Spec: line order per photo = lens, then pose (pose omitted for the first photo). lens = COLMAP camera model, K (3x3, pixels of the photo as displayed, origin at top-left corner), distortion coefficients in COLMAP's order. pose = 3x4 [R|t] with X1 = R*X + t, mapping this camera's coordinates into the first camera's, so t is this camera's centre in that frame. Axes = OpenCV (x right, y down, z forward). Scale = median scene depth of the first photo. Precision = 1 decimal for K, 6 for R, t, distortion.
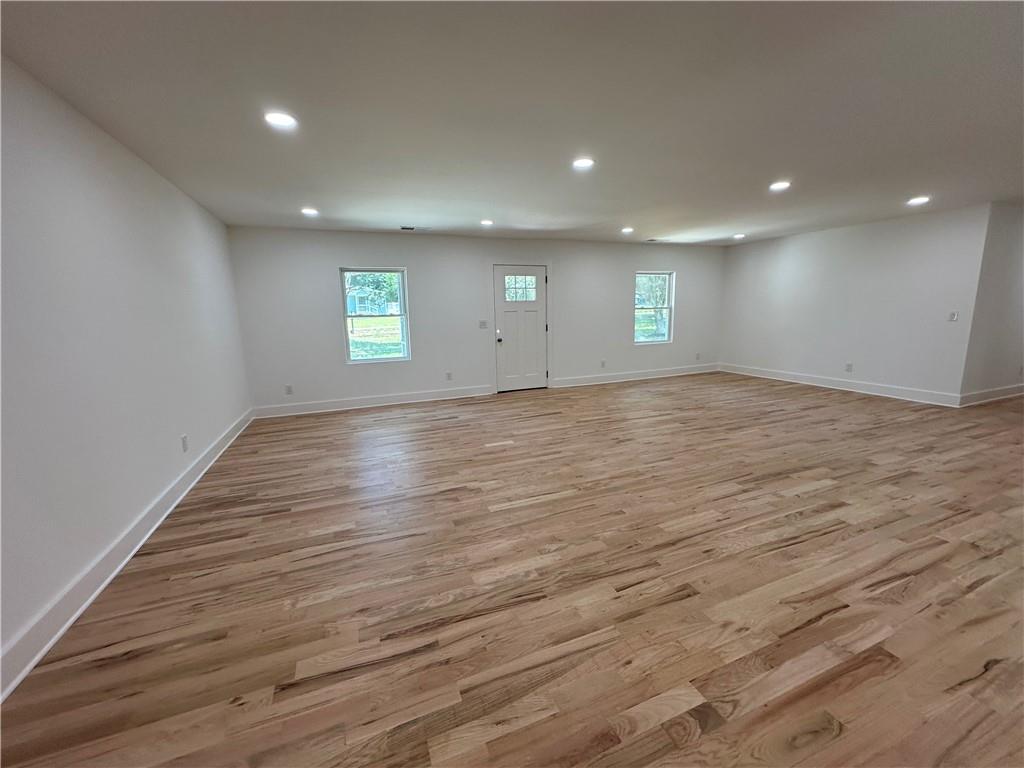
lens RADIAL K [[408.7, 0, 512.8], [0, 408.7, 383.0], [0, 0, 1]] dist [-0.001886, 0.000644]
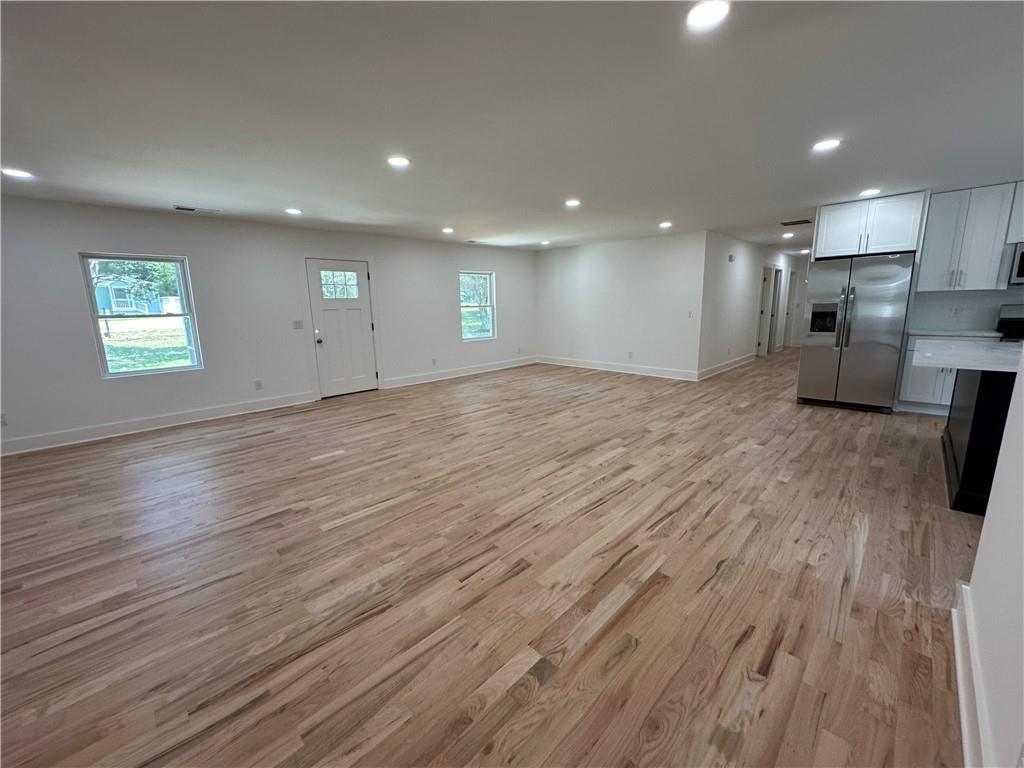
lens RADIAL K [[408.7, 0, 511.7], [0, 408.7, 383.5], [0, 0, 1]] dist [-0.001886, 0.000644]
pose [[0.918679, -0.071059, 0.388560, 0.002287], [0.067117, 0.997463, 0.023727, -0.009155], [-0.389260, 0.004282, 0.921118, -0.012211]]
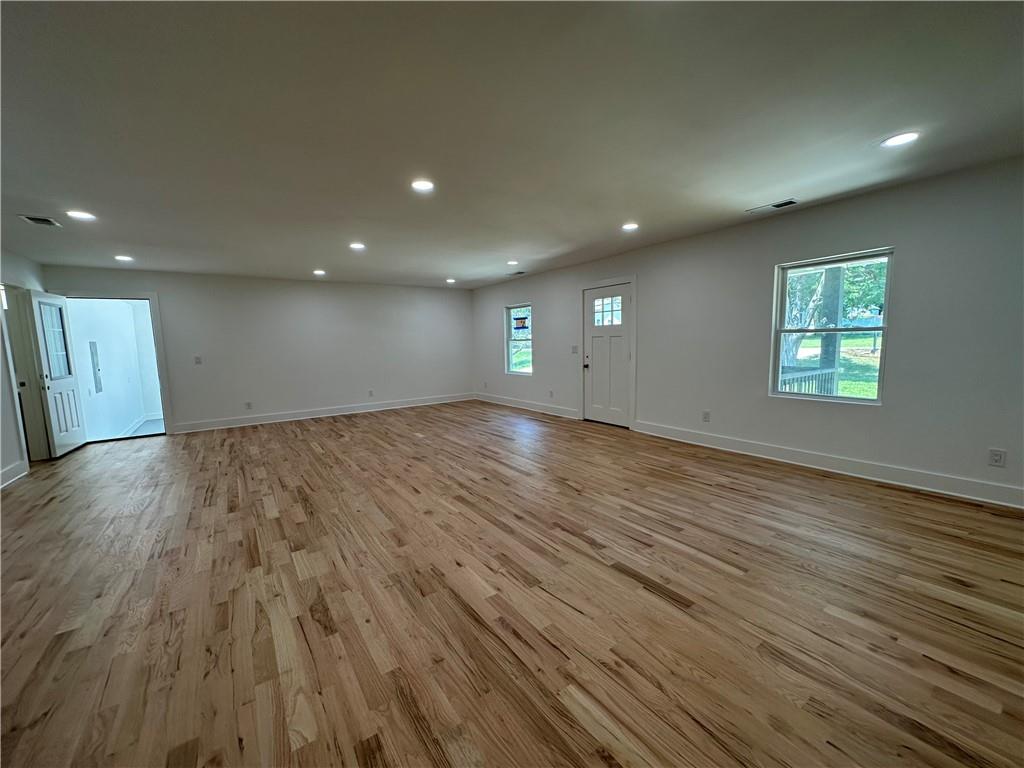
lens RADIAL K [[408.7, 0, 513.1], [0, 408.7, 382.9], [0, 0, 1]] dist [-0.001886, 0.000644]
pose [[0.225128, 0.118173, -0.967136, 1.922502], [-0.146416, 0.985449, 0.086328, -0.273949], [0.963265, 0.122169, 0.239155, 1.333489]]
